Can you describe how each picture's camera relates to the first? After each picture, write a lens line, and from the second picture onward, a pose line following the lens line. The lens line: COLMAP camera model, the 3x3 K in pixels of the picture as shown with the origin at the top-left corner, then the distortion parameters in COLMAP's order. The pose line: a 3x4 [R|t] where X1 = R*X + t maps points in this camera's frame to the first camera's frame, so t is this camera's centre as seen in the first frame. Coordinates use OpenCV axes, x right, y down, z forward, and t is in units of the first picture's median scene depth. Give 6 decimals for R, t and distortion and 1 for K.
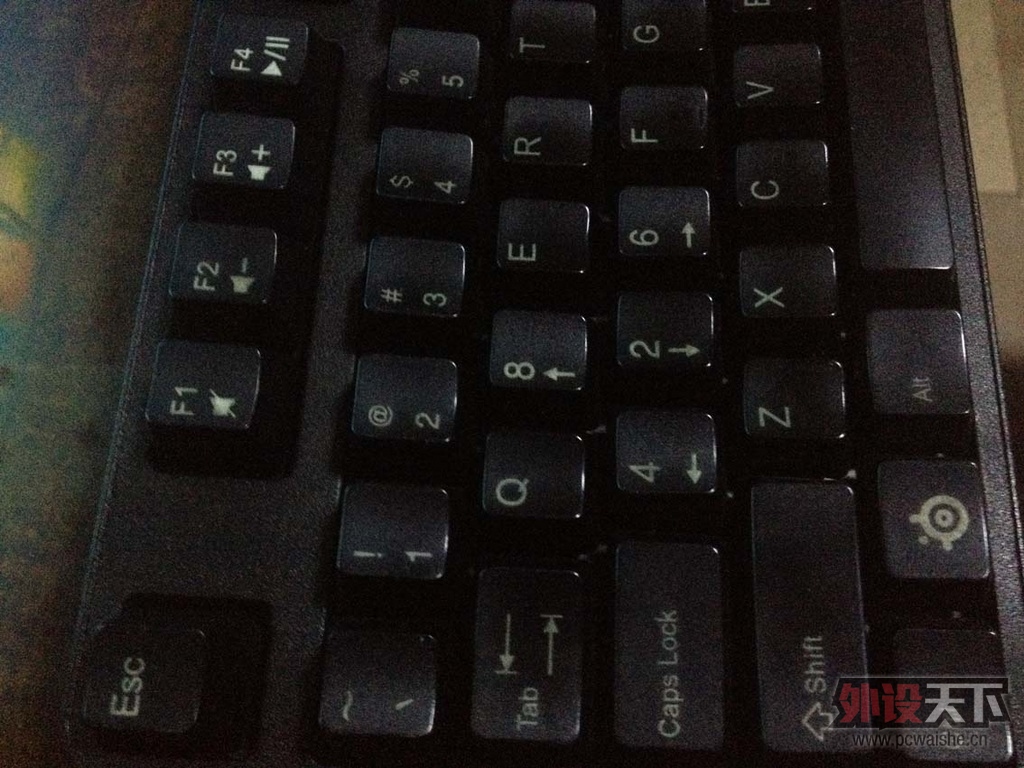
lens RADIAL K [[1009.2, 0, 512.0], [0, 1009.2, 384.0], [0, 0, 1]] dist [0.169505, -0.509365]
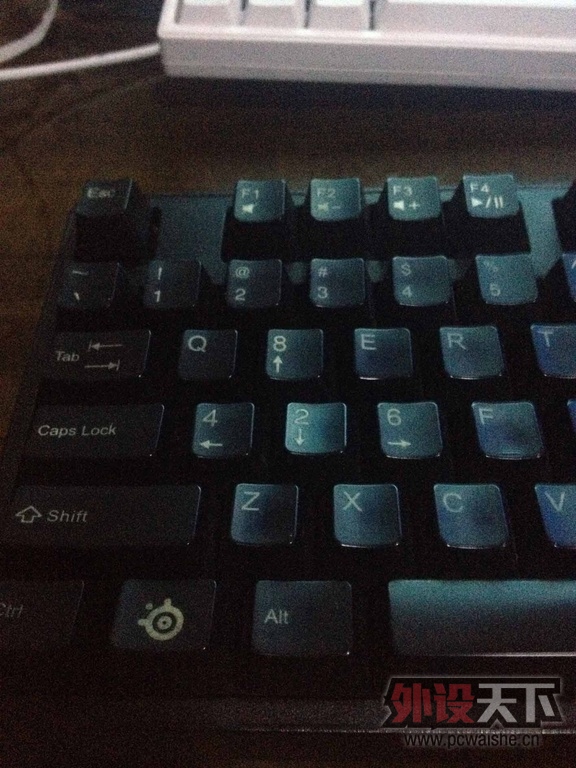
lens RADIAL K [[756.9, 0, 288.0], [0, 756.9, 384.0], [0, 0, 1]] dist [0.169505, -0.509365]
pose [[0.013665, 0.772785, -0.634520, 0.782841], [-0.917677, 0.261702, 0.298965, -0.352108], [0.397091, 0.578200, 0.712744, 0.238082]]
